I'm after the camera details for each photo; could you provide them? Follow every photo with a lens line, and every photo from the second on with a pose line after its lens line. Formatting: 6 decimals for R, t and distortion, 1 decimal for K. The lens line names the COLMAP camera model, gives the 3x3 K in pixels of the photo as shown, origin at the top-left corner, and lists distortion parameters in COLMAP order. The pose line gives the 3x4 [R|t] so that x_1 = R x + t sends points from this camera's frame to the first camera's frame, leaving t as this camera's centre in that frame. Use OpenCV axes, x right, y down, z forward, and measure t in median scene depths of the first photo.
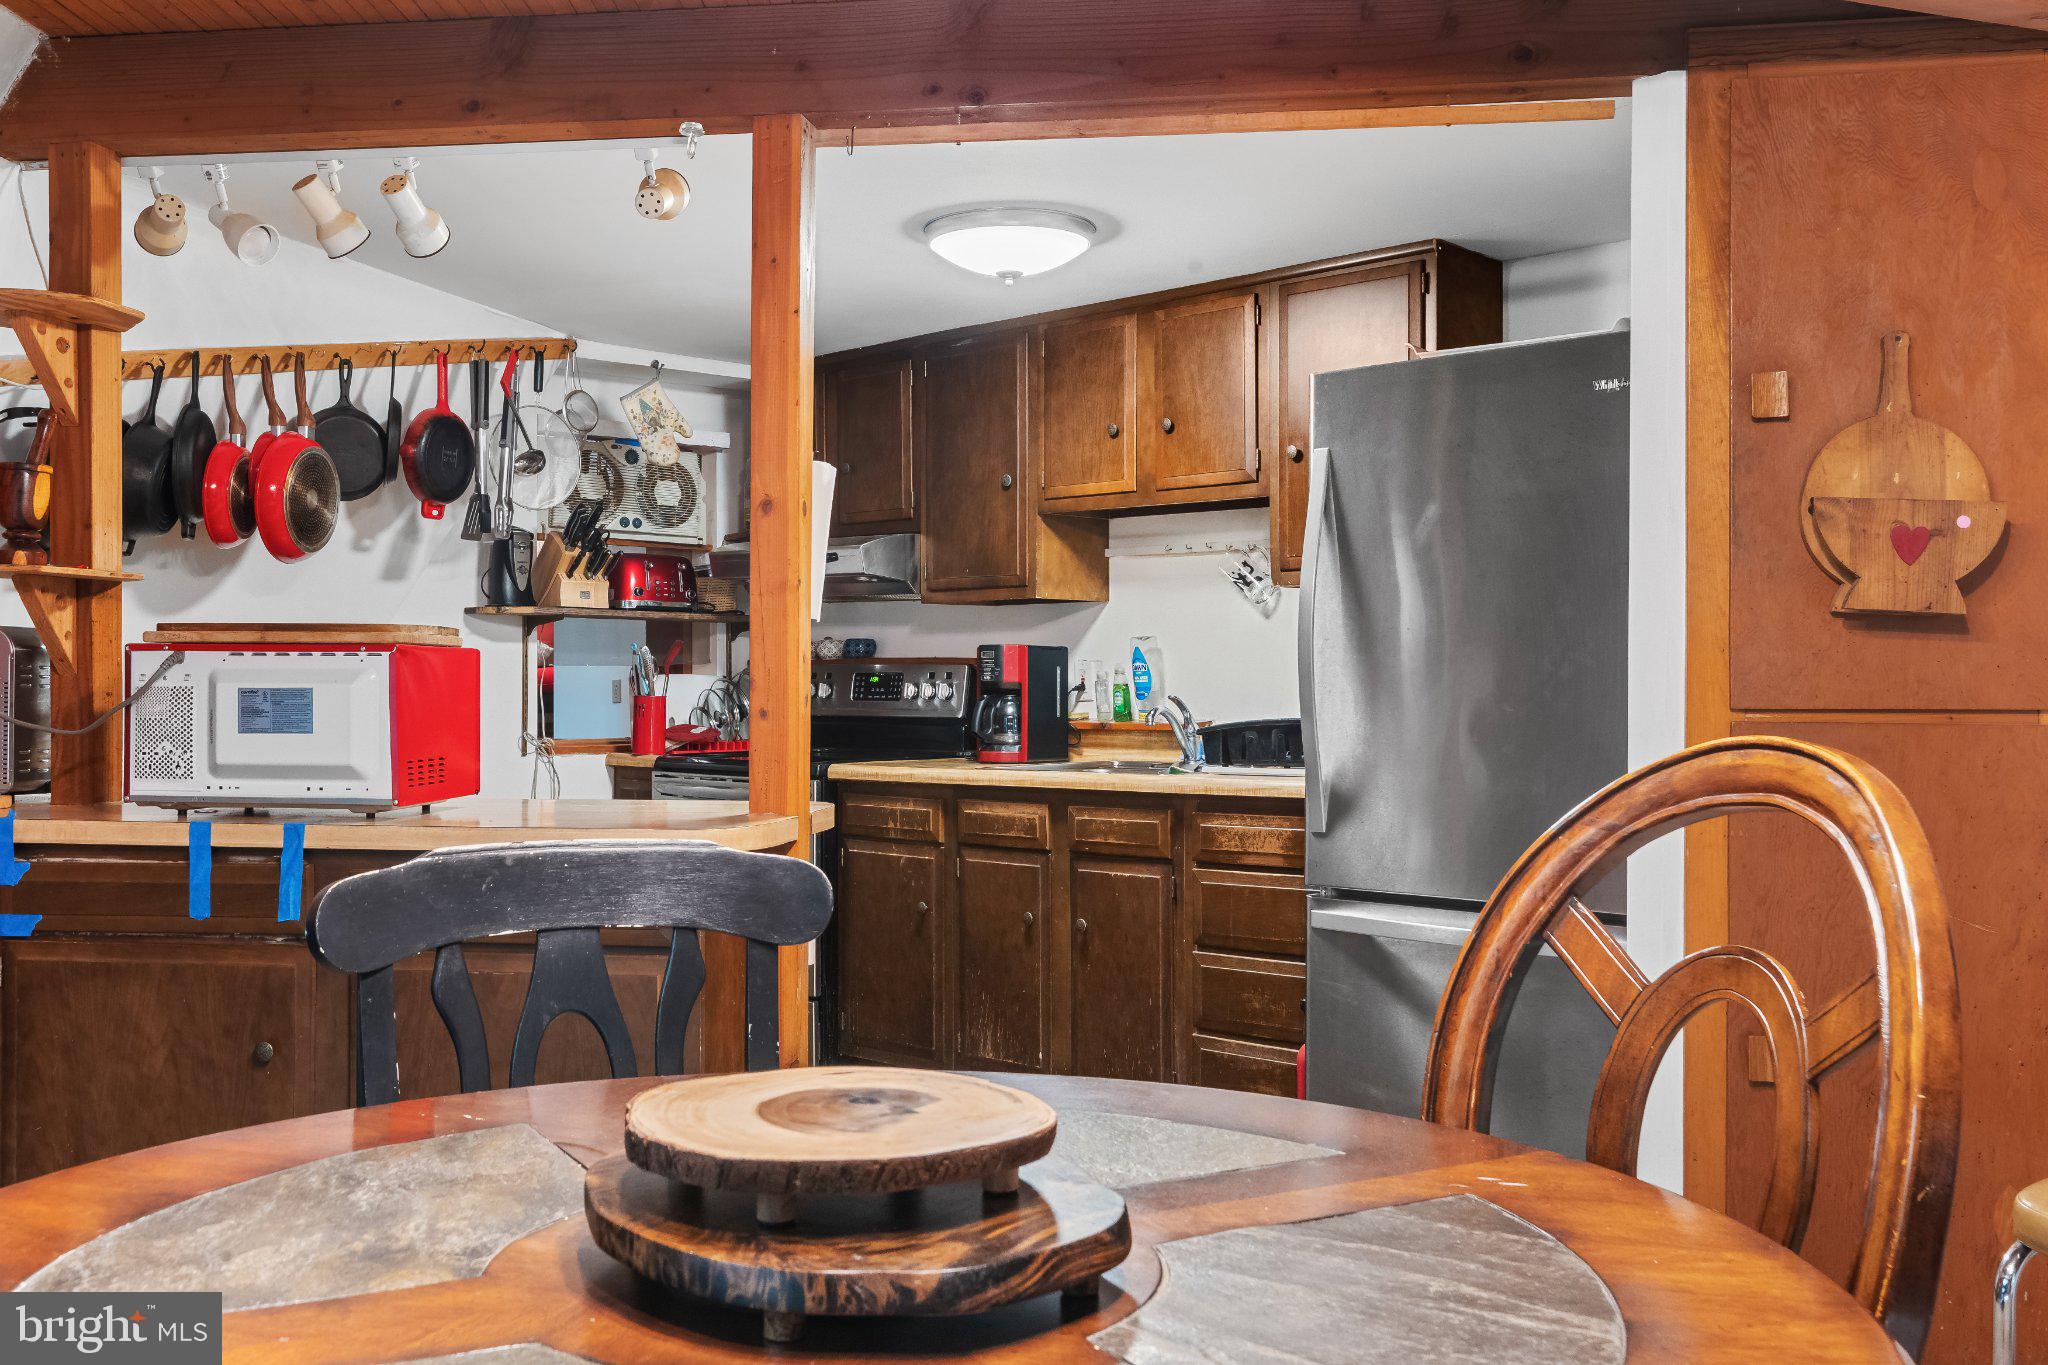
lens RADIAL K [[1846.0, 0, 1013.7], [0, 1846.0, 679.8], [0, 0, 1]] dist [-0.000274, 0.017497]
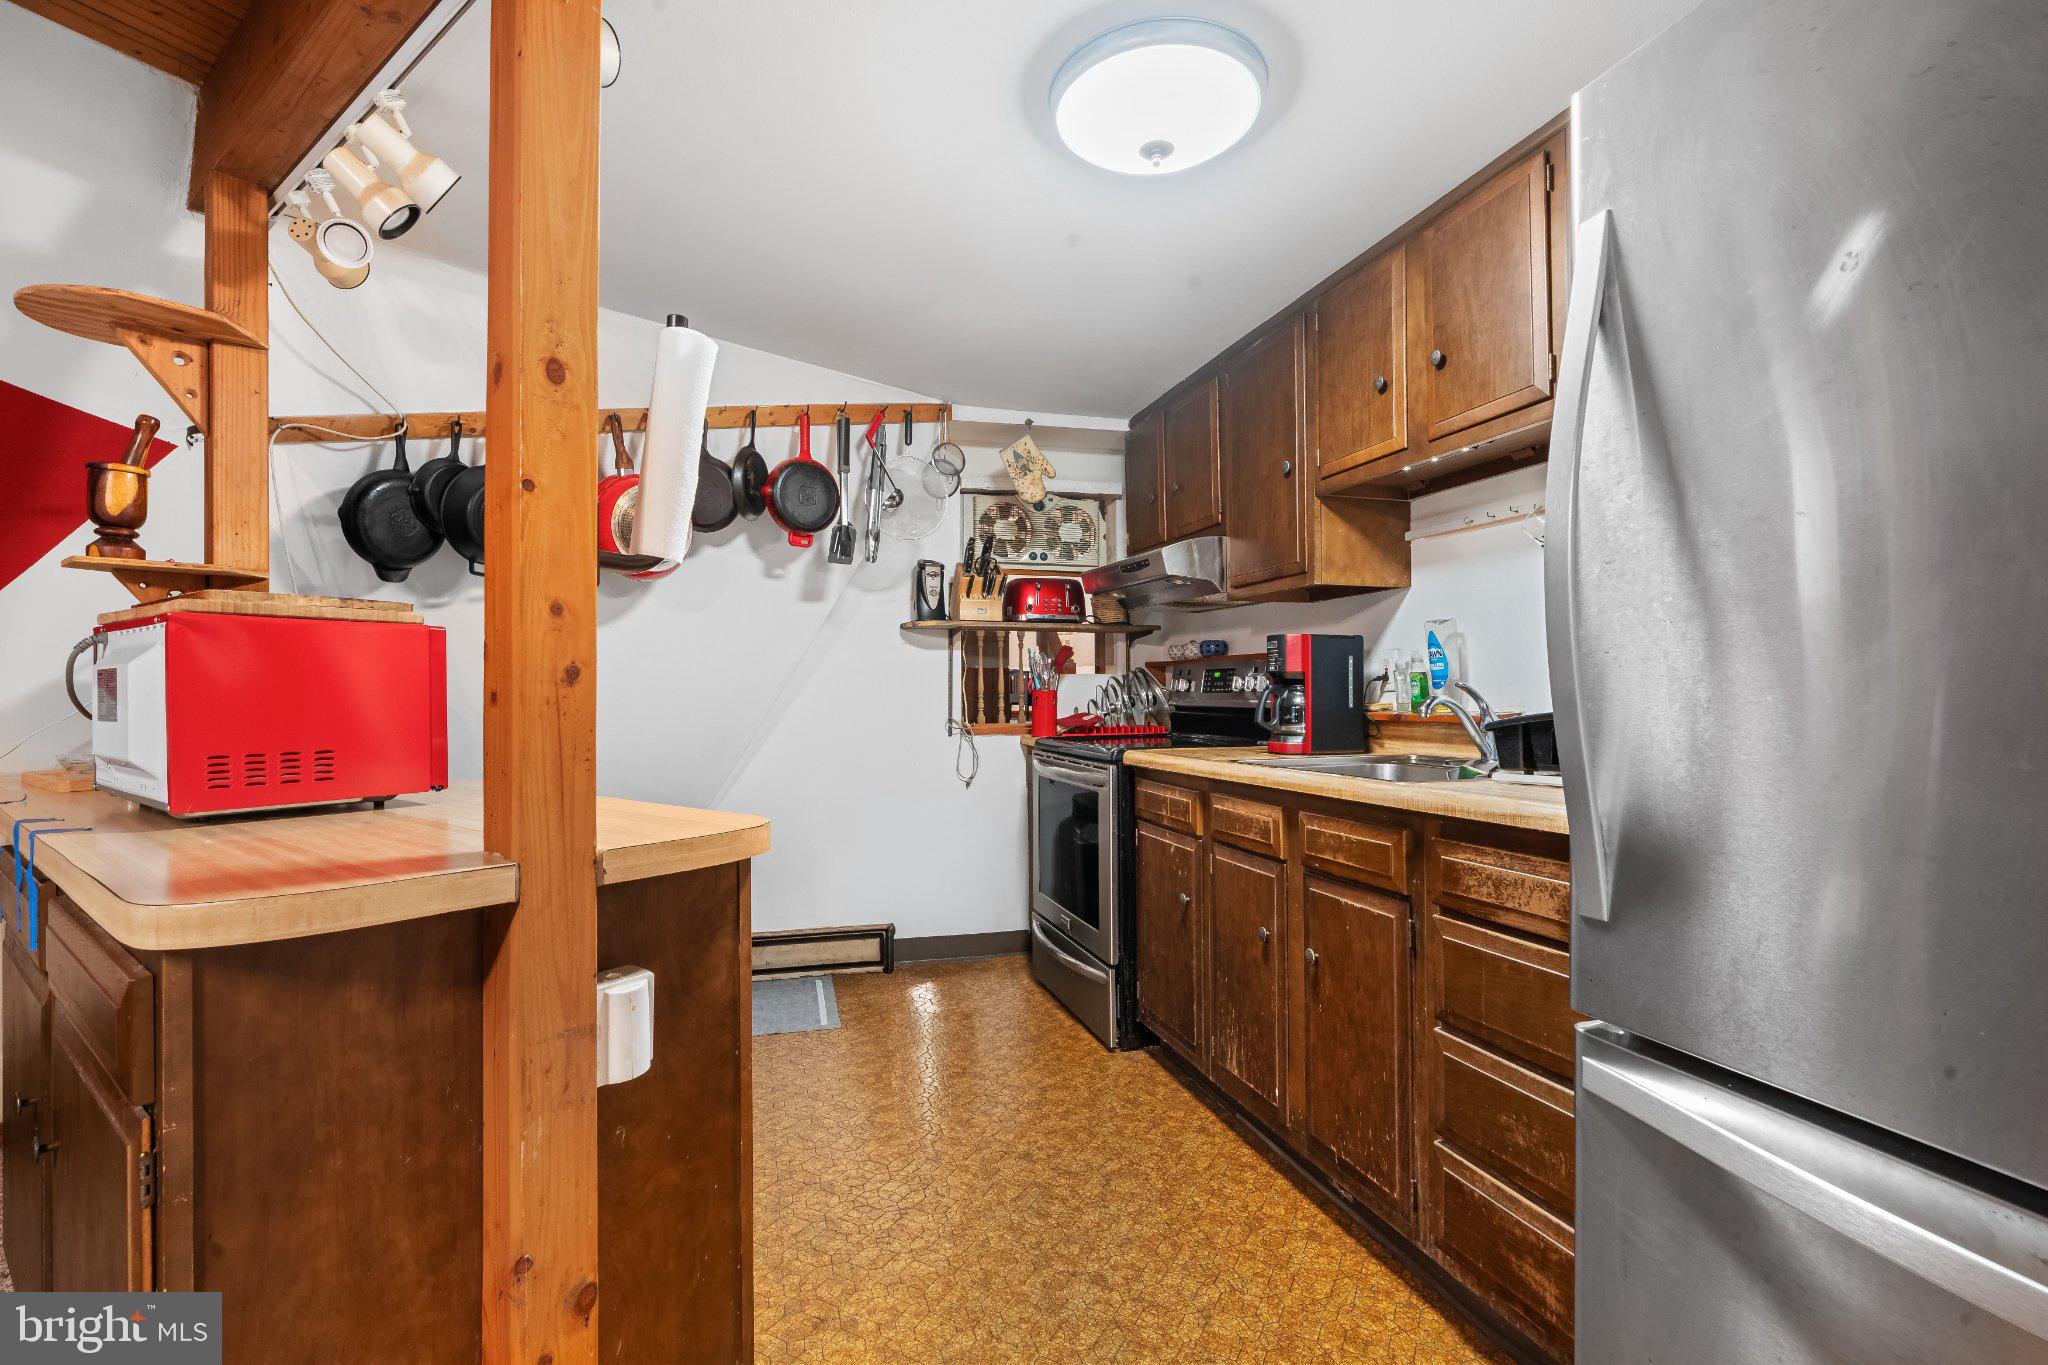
lens RADIAL K [[908.9, 0, 1024.0], [0, 908.9, 682.5], [0, 0, 1]] dist [-0.004168, -0.000028]
pose [[0.868502, -0.009579, -0.495593, 0.118469], [0.005541, 0.999938, -0.009616, 0.011252], [0.495655, 0.005605, 0.868501, 0.530755]]
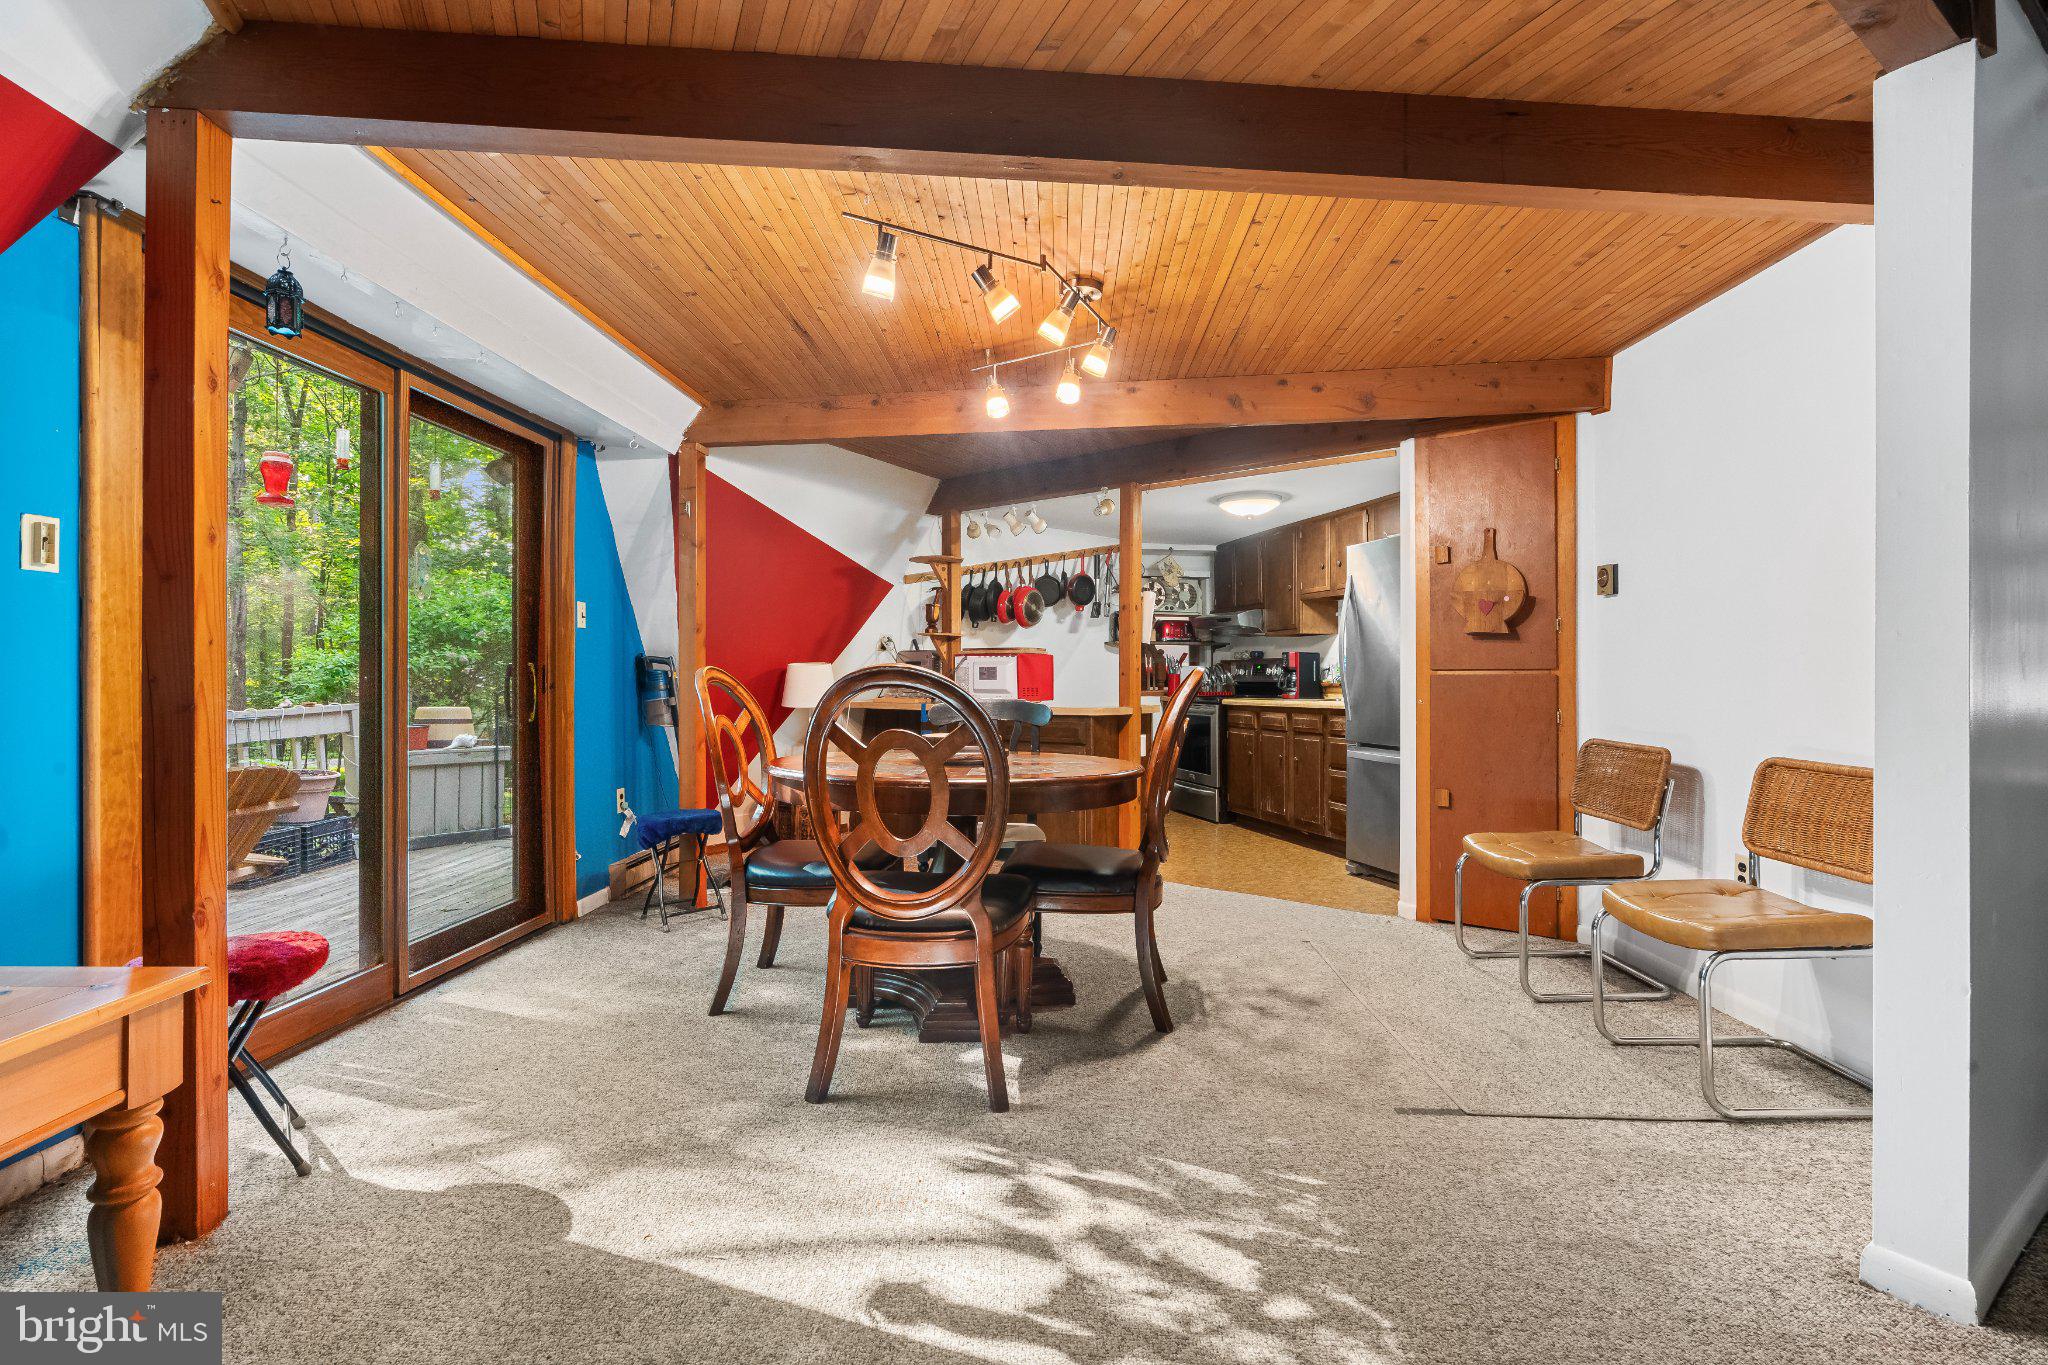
lens RADIAL K [[919.7, 0, 1025.6], [0, 919.7, 676.2], [0, 0, 1]] dist [-0.004594, 0.000016]
pose [[0.864124, -0.001542, -0.503277, 0.330288], [0.001291, 0.999999, -0.000847, 0.015219], [0.503277, 0.000082, 0.864125, -0.282075]]
